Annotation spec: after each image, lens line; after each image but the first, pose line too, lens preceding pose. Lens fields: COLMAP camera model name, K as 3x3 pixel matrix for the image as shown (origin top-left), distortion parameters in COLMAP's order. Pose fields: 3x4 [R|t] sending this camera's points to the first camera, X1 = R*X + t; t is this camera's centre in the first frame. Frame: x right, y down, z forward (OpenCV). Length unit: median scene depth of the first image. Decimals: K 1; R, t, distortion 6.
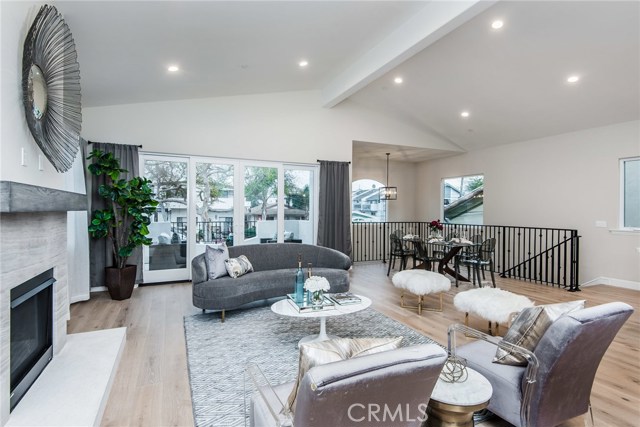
lens RADIAL K [[320.9, 0, 320.0], [0, 320.9, 213.5], [0, 0, 1]] dist [0.000995, -0.000341]
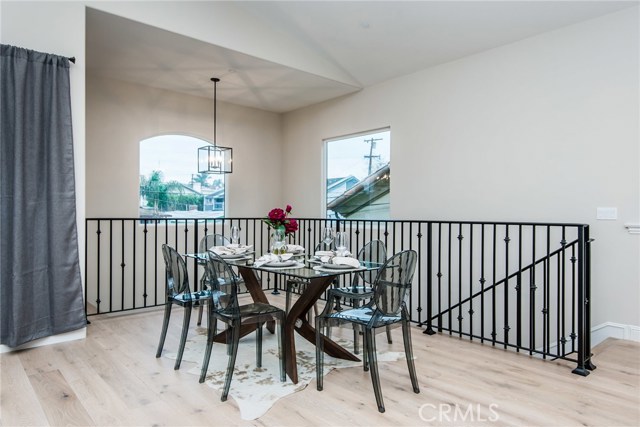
lens RADIAL K [[413.3, 0, 320.0], [0, 413.3, 213.5], [0, 0, 1]] dist [-0.002633, -0.000097]
pose [[0.956799, -0.004967, 0.290709, 0.253895], [0.005515, 0.999984, -0.001066, 0.028827], [-0.290699, 0.002623, 0.956811, 0.483402]]
